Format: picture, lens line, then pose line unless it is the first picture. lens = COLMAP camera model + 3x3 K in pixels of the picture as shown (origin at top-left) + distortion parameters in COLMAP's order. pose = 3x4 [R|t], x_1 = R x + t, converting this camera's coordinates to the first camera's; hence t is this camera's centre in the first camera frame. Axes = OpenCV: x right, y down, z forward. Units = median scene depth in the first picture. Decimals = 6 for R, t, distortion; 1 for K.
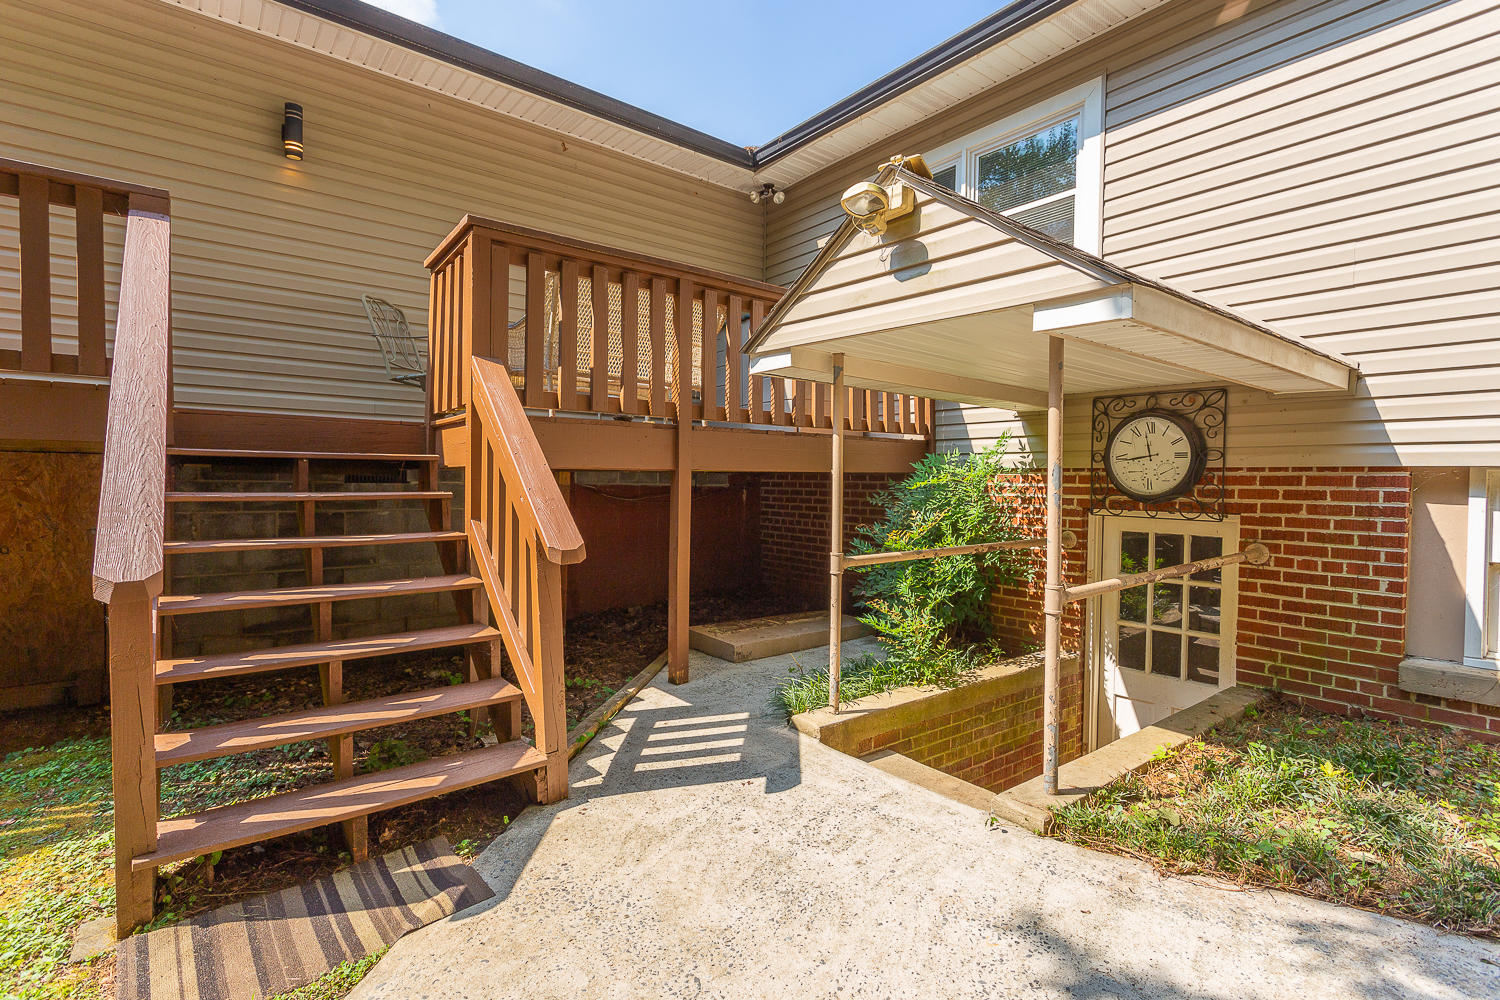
lens RADIAL K [[709.1, 0, 753.7], [0, 709.1, 497.6], [0, 0, 1]] dist [0.005667, 0.000044]
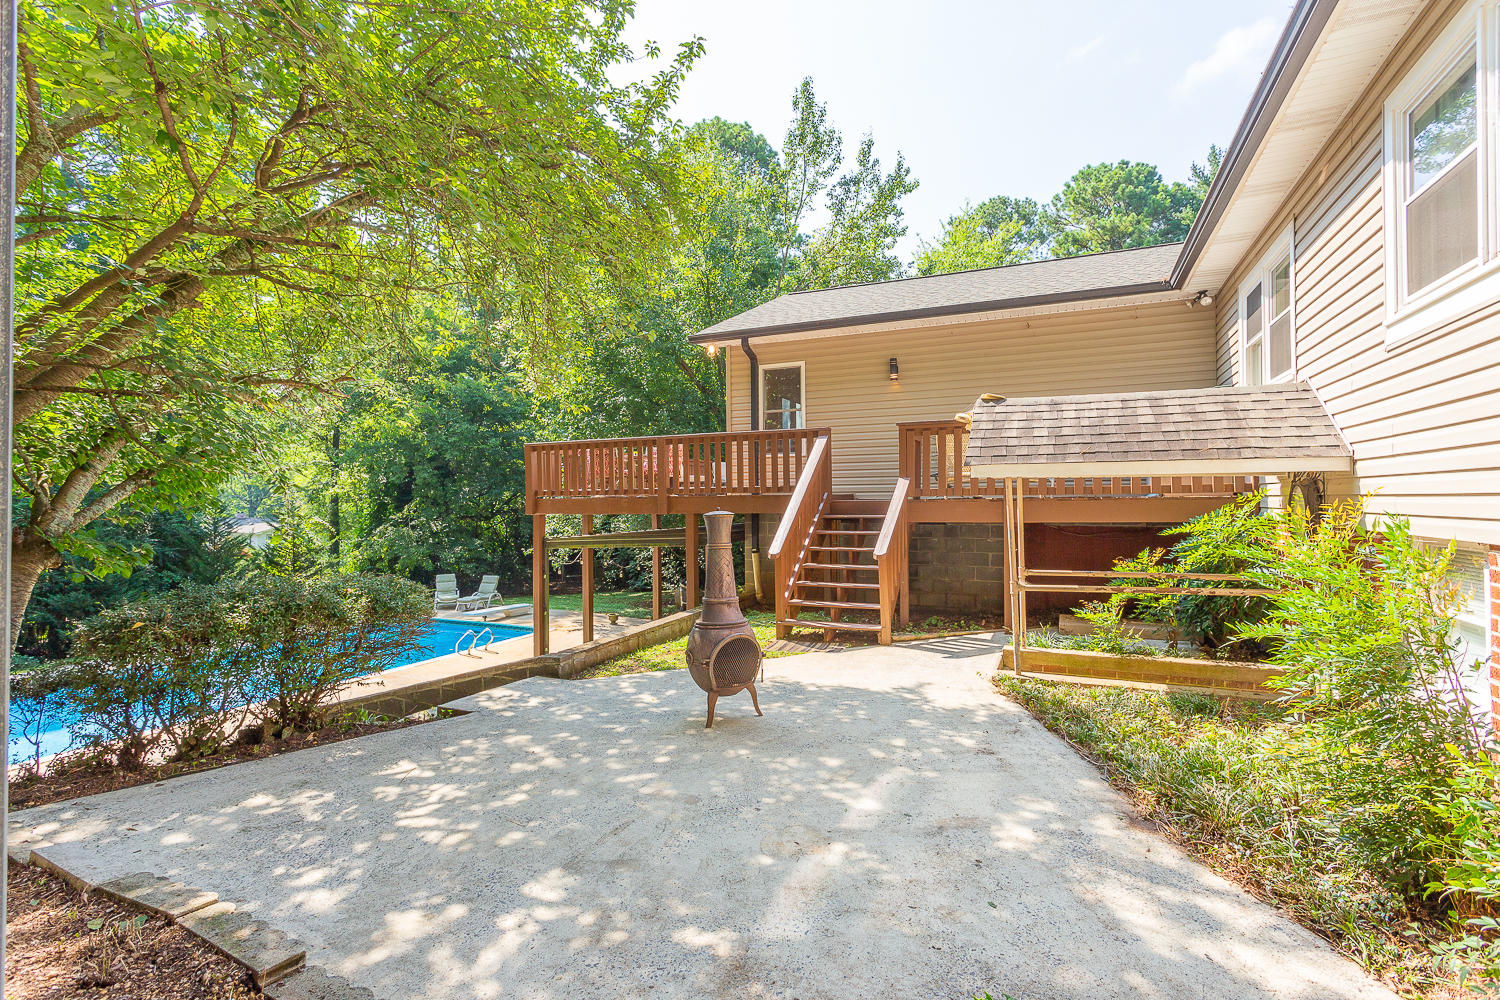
lens RADIAL K [[709.1, 0, 750.0], [0, 709.1, 491.0], [0, 0, 1]] dist [0.005667, 0.000044]
pose [[0.466508, -0.025472, -0.884150, 1.279586], [-0.011105, 0.999338, -0.034650, -0.050223], [0.884447, 0.025983, 0.465916, -0.509973]]
